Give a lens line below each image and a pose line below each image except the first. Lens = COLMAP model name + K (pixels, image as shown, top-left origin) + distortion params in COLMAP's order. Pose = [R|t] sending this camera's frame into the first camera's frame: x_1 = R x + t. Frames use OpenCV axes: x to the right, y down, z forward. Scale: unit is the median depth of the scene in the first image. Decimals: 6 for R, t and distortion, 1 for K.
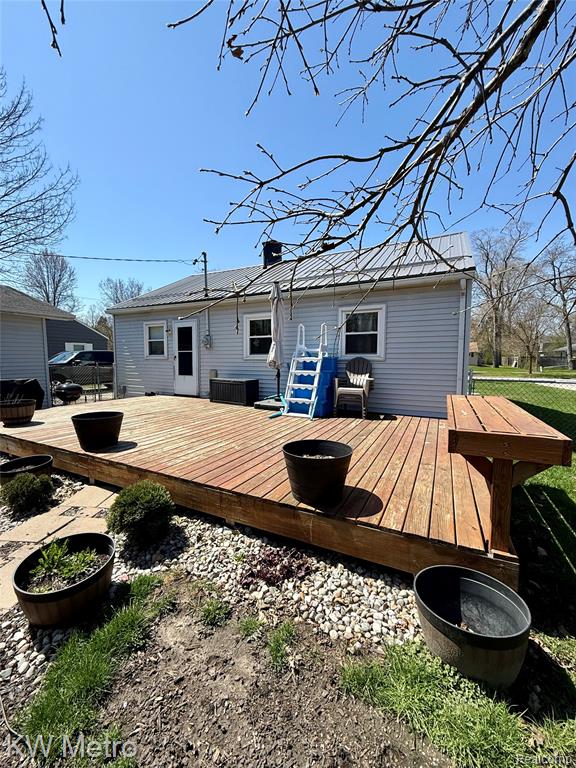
lens RADIAL K [[307.9, 0, 285.8], [0, 307.9, 383.1], [0, 0, 1]] dist [0.000048, -0.000016]
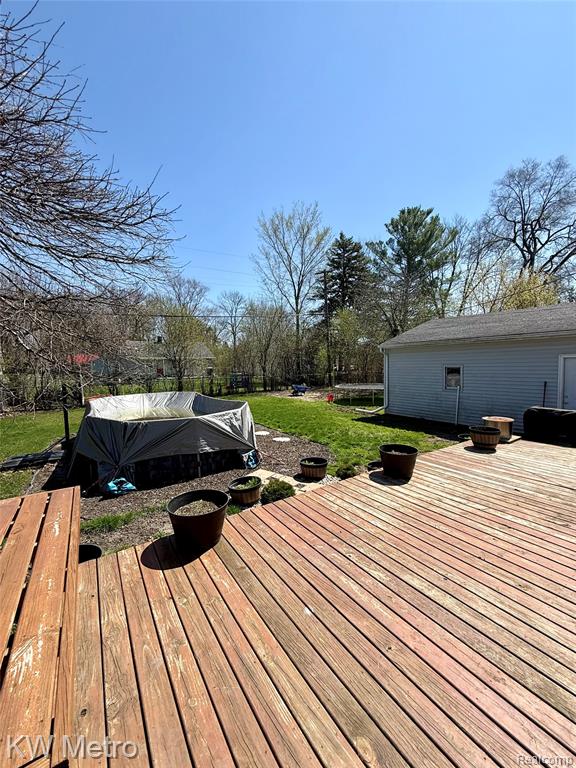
lens RADIAL K [[307.9, 0, 285.1], [0, 307.9, 384.0], [0, 0, 1]] dist [0.000048, -0.000016]
pose [[-0.494153, 0.064767, -0.866959, 0.671144], [-0.048668, 0.993597, 0.101968, -0.266538], [0.868011, 0.092581, -0.487837, 1.316045]]
